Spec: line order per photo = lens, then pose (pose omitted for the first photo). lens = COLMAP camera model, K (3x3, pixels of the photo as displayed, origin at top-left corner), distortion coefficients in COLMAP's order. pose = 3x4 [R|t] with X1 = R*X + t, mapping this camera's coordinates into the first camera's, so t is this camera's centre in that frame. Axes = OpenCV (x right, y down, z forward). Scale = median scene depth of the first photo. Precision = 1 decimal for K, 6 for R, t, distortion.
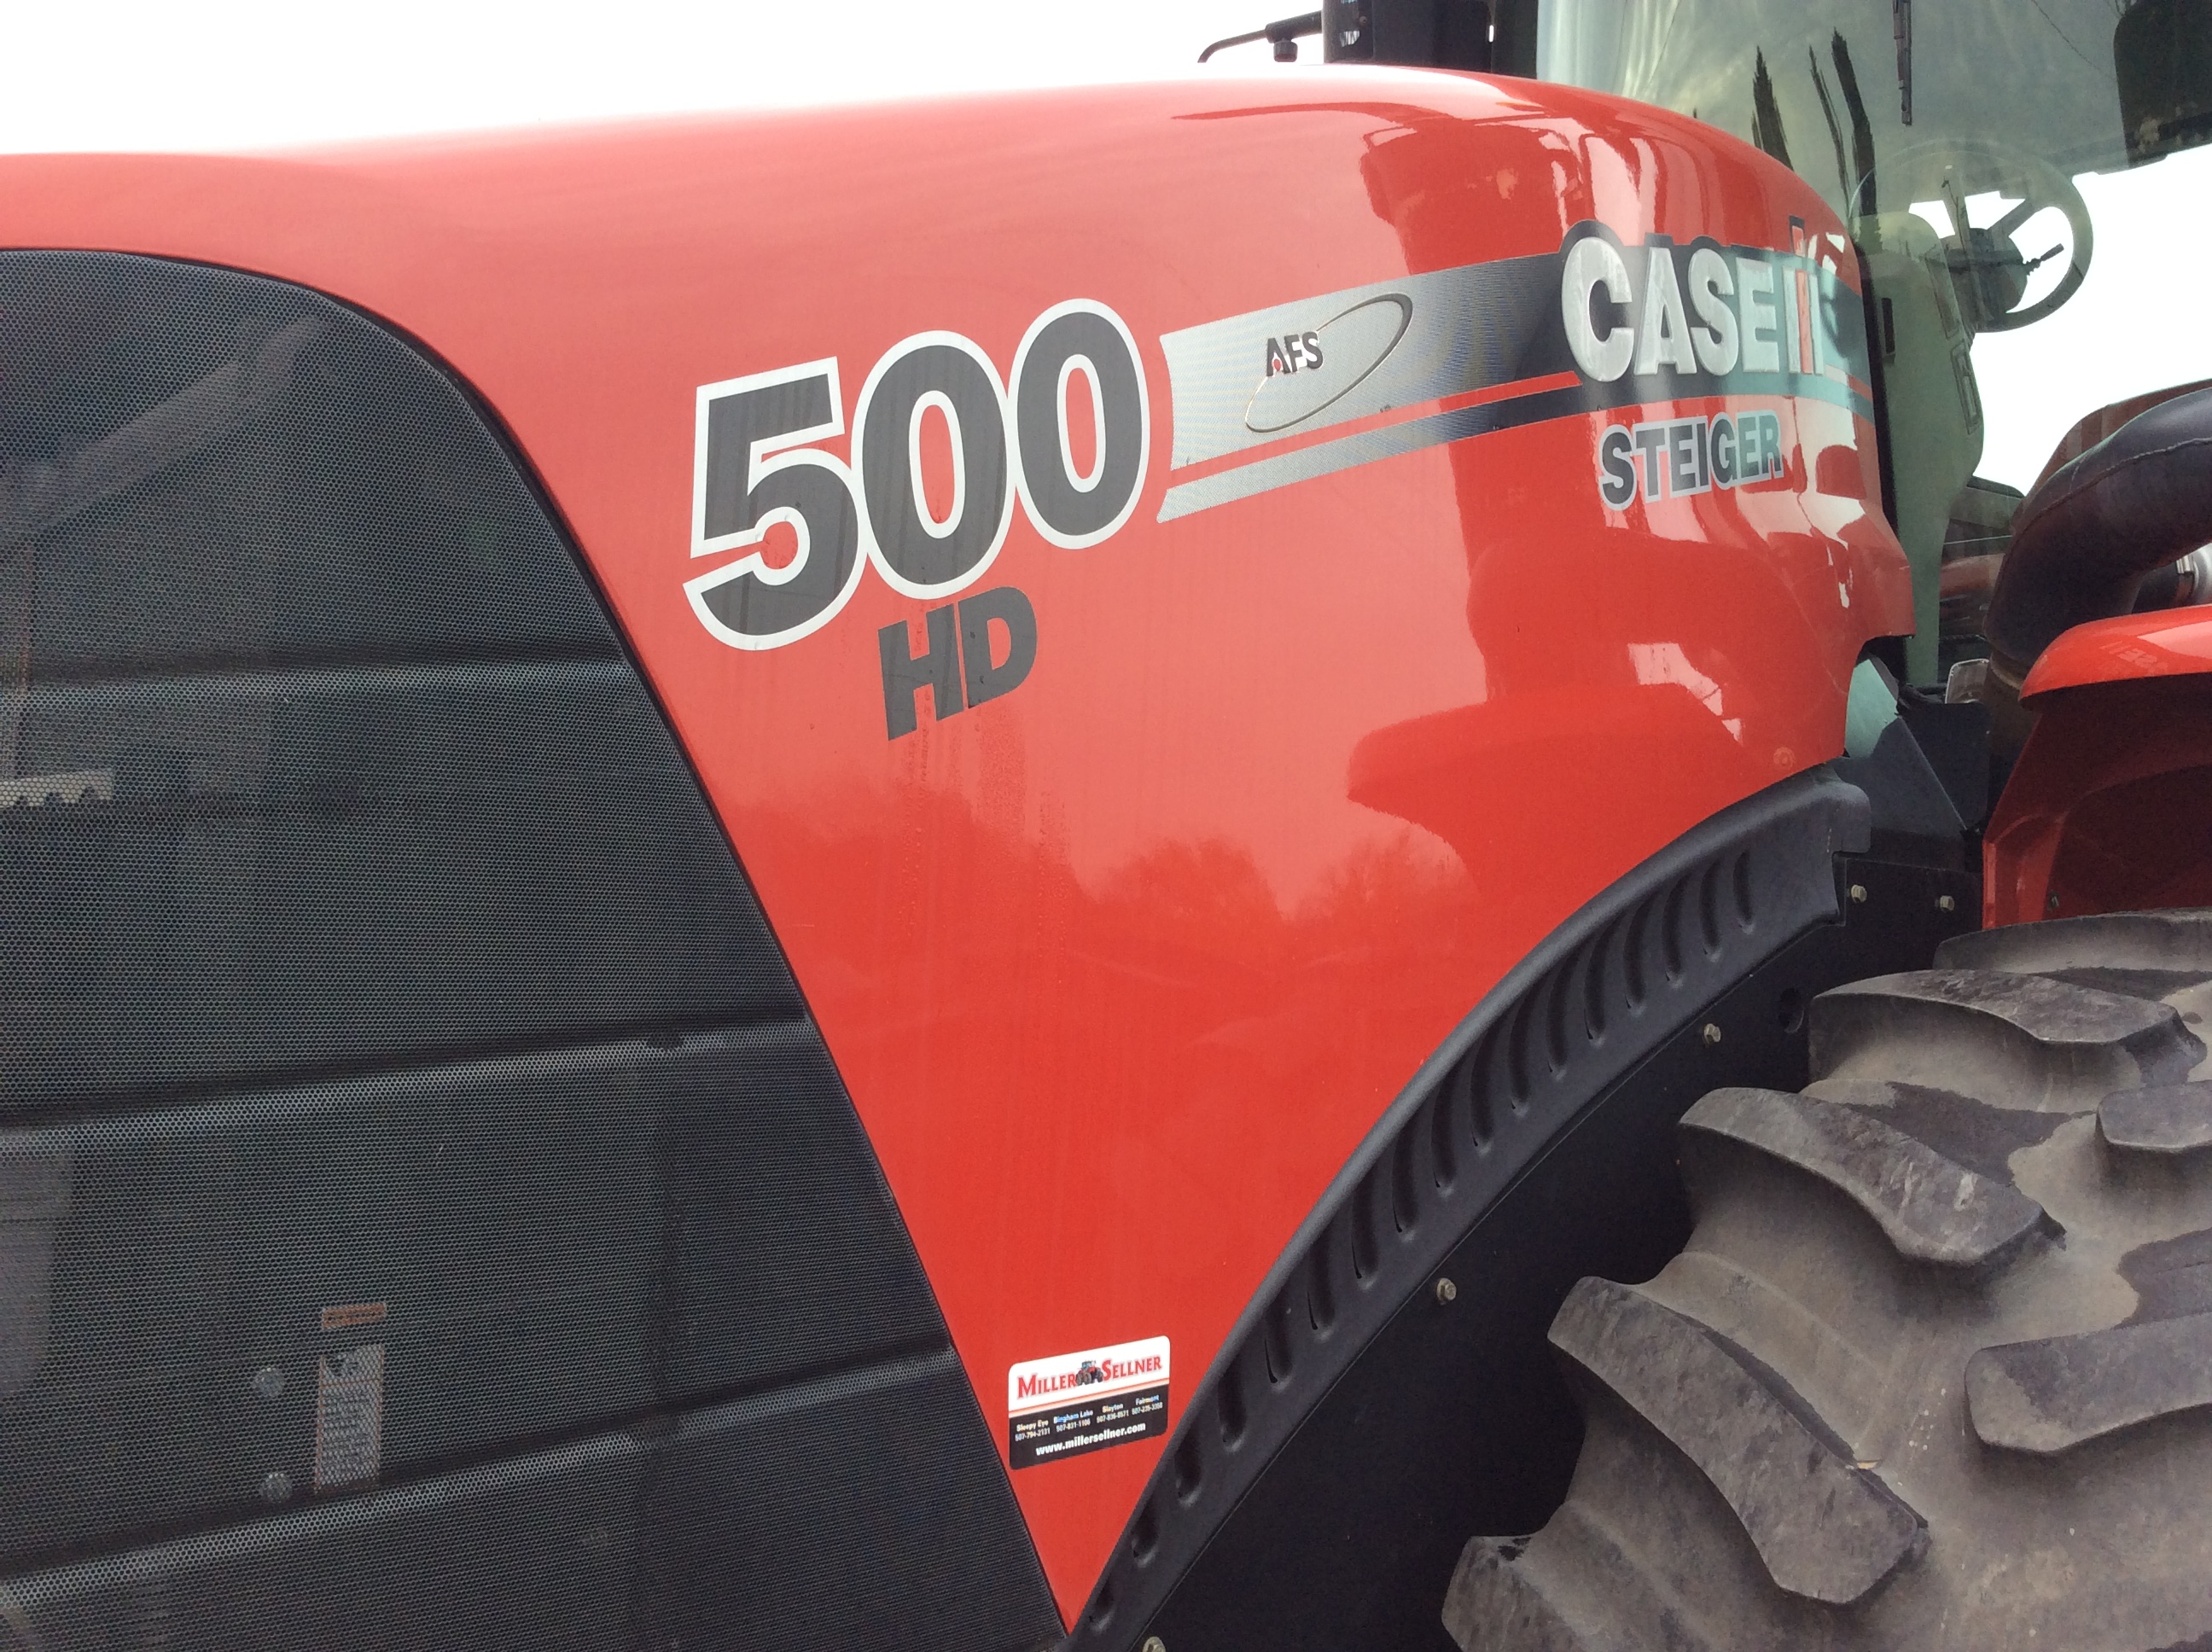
lens RADIAL K [[2007.7, 0, 1113.9], [0, 2007.7, 836.9], [0, 0, 1]] dist [0.152137, -0.297864]
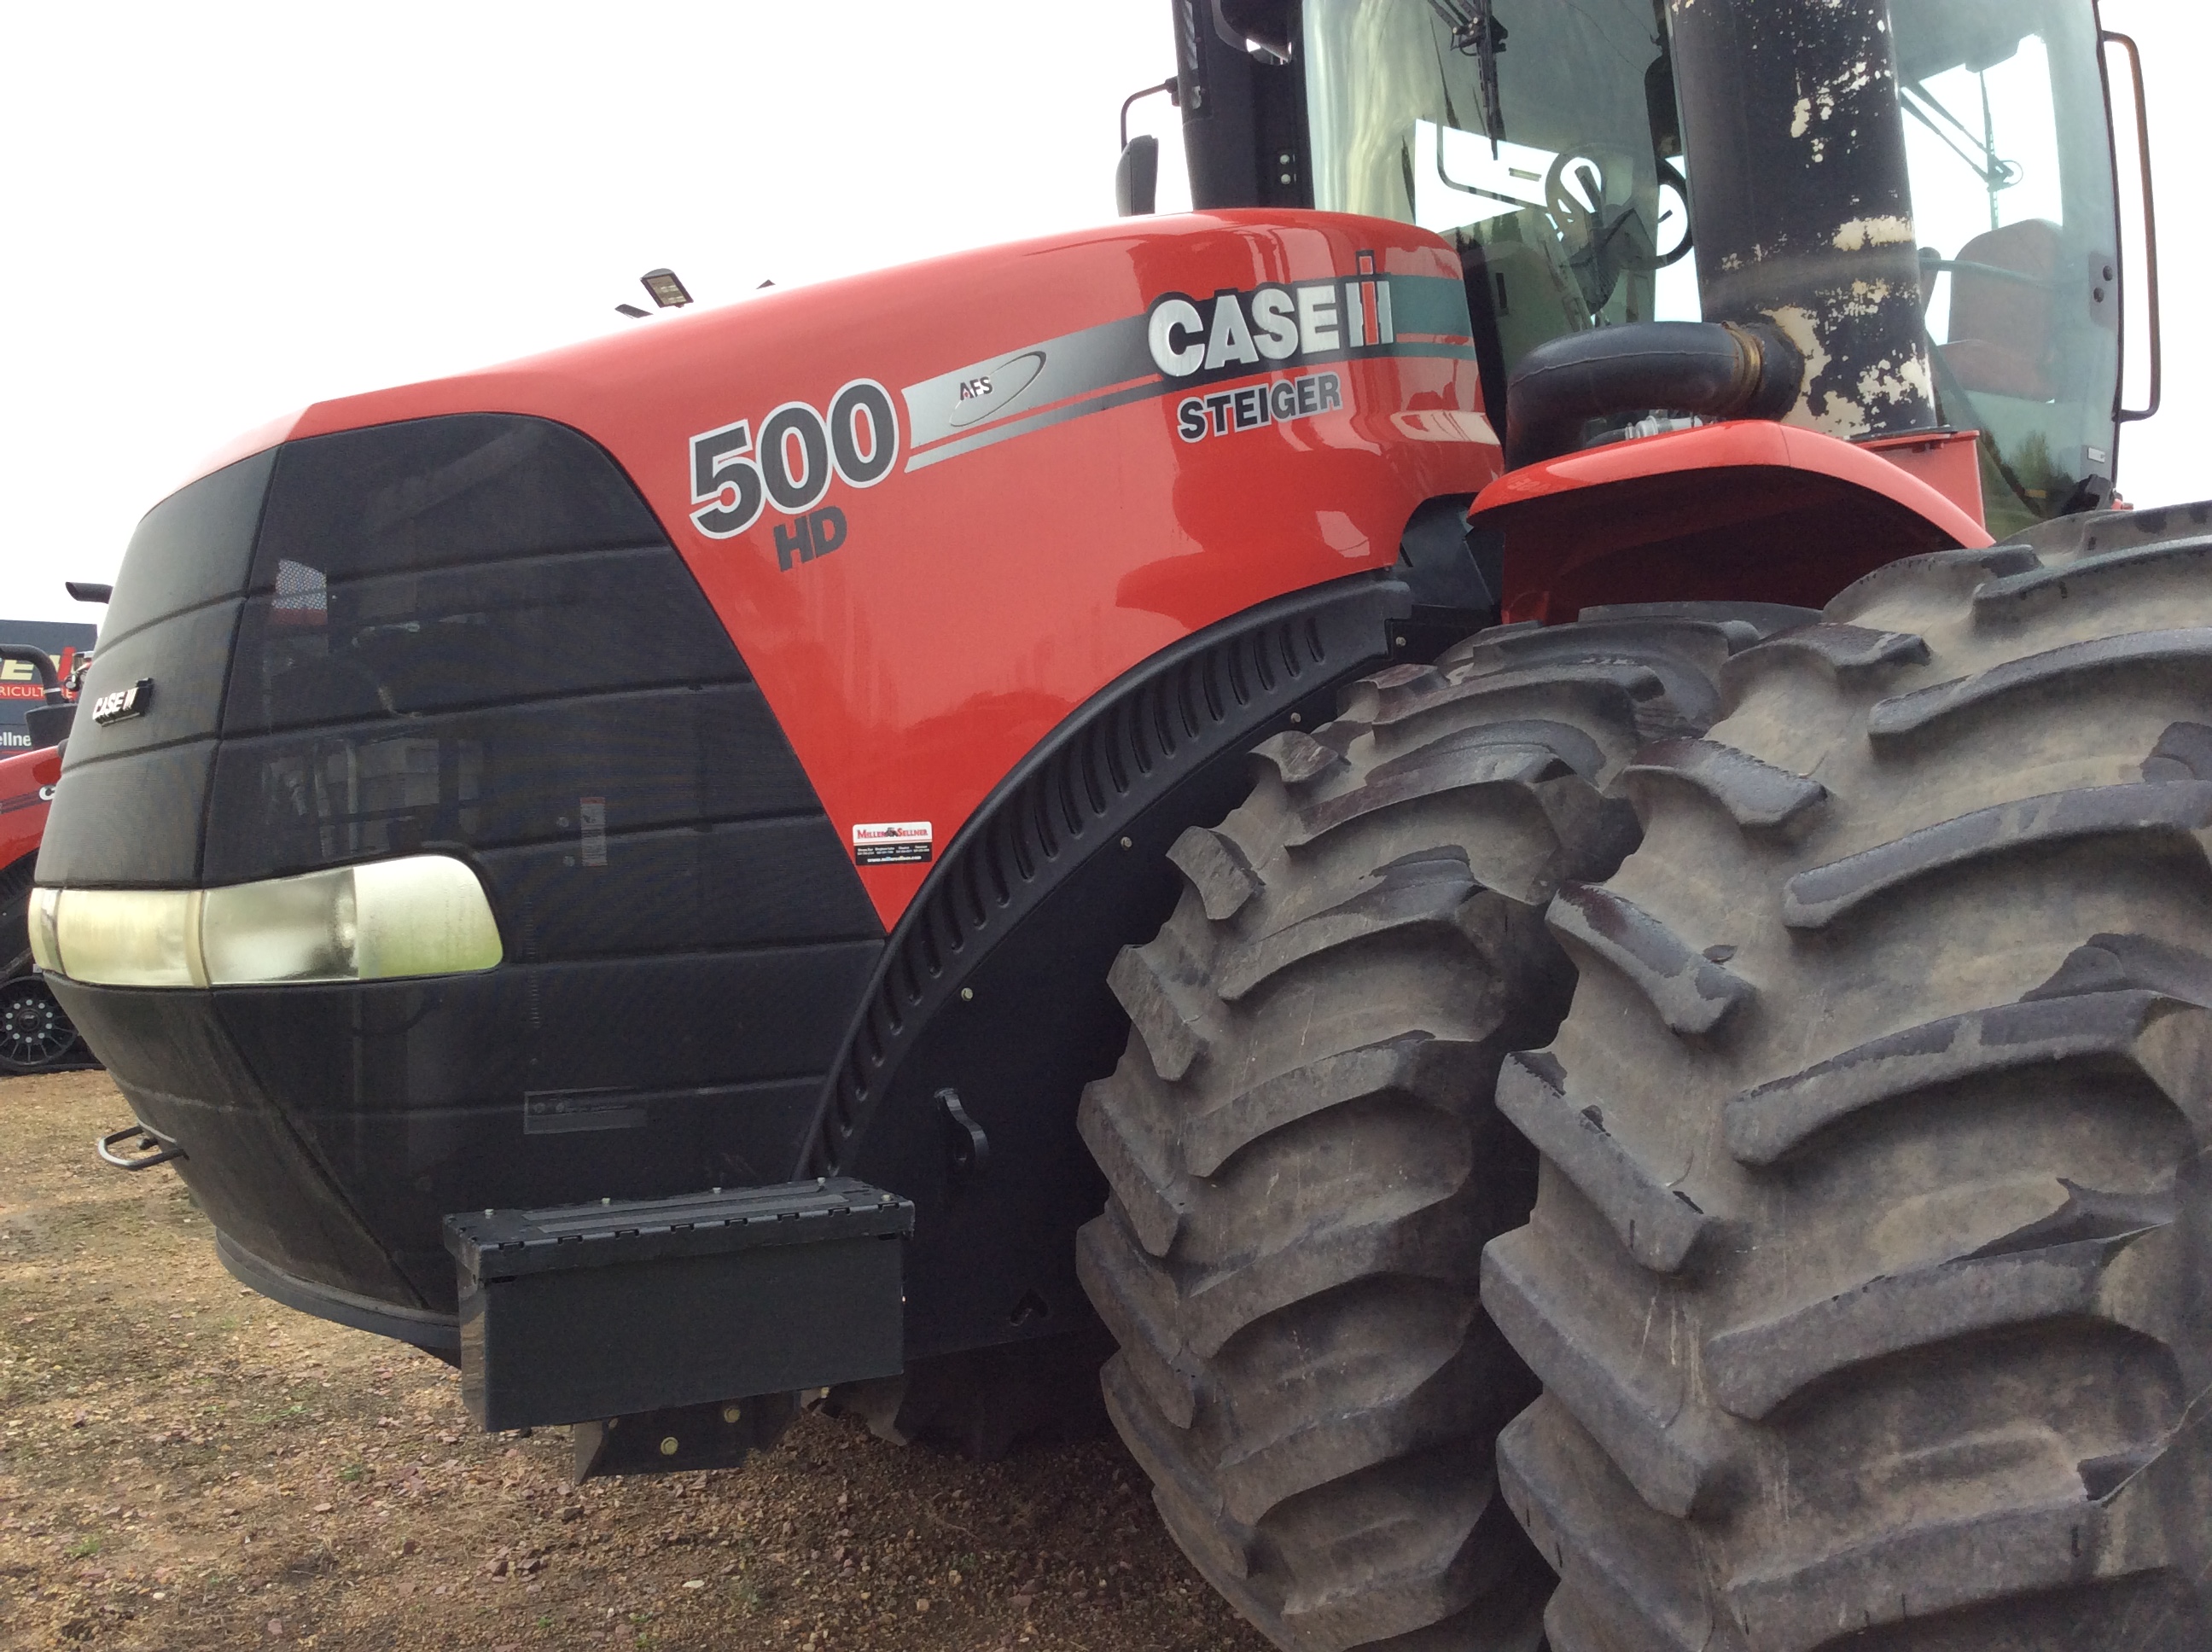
lens RADIAL K [[2004.7, 0, 1089.6], [0, 2004.7, 854.4], [0, 0, 1]] dist [0.156021, -0.263510]
pose [[0.990005, -0.062016, -0.126663, 0.532564], [0.067695, 0.996862, 0.041032, 0.212311], [0.123721, -0.049196, 0.991097, -1.368050]]
